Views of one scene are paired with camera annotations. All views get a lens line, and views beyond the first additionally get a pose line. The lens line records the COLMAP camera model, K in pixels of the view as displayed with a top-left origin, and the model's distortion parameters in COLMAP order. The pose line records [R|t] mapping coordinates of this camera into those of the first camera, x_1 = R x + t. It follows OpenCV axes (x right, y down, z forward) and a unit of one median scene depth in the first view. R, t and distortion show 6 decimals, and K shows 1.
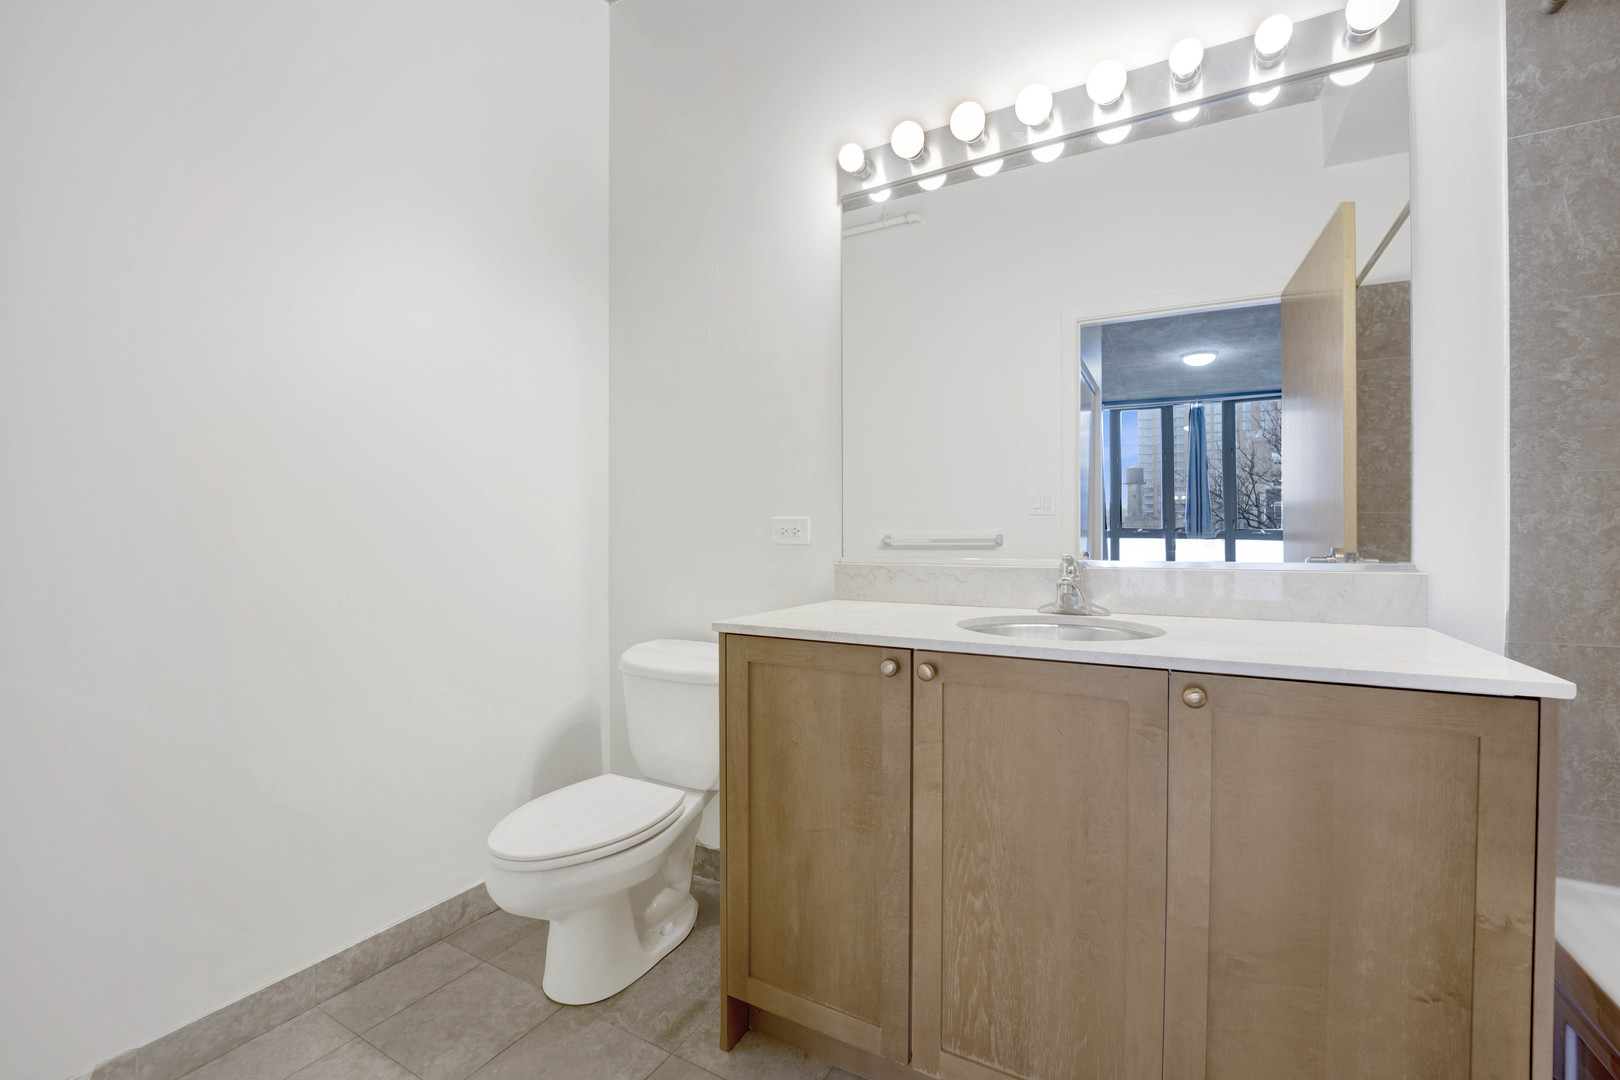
lens RADIAL K [[669.9, 0, 804.0], [0, 669.9, 544.1], [0, 0, 1]] dist [-0.020126, -0.000048]
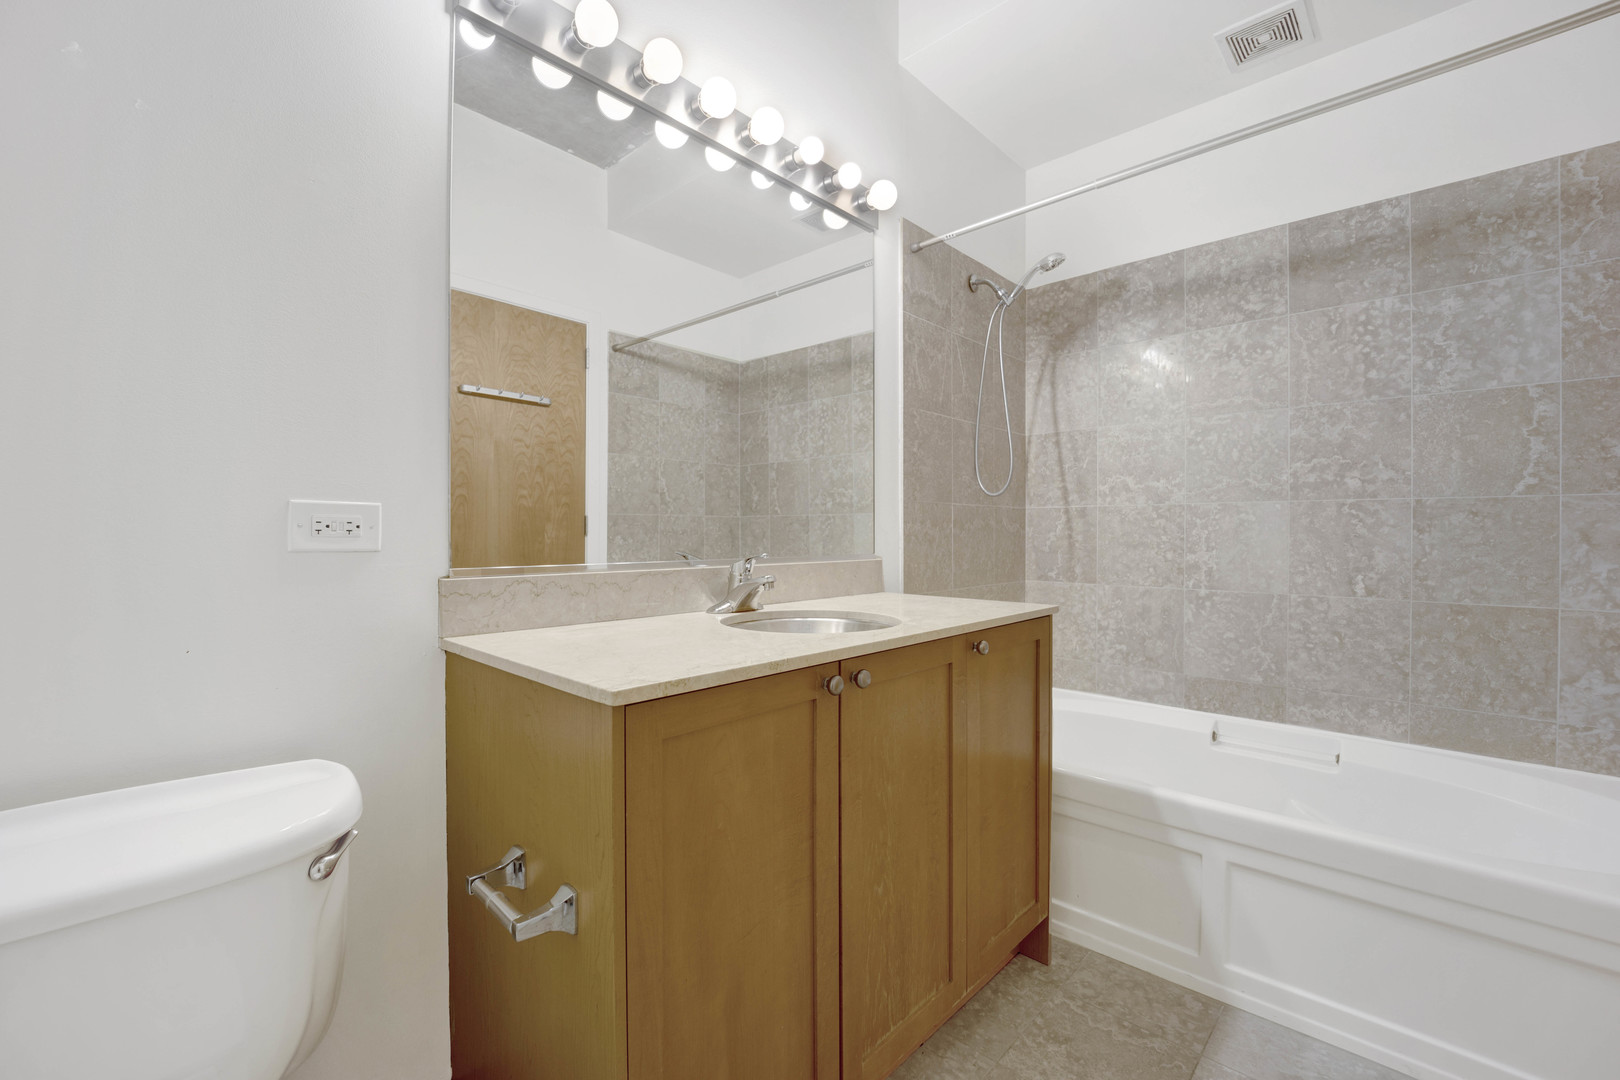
lens RADIAL K [[671.8, 0, 809.0], [0, 671.8, 536.7], [0, 0, 1]] dist [-0.003194, -0.012827]
pose [[0.228050, -0.004921, 0.973637, -0.774622], [0.006738, 0.999971, 0.003476, -0.018040], [-0.973626, 0.005768, 0.228077, 0.853581]]
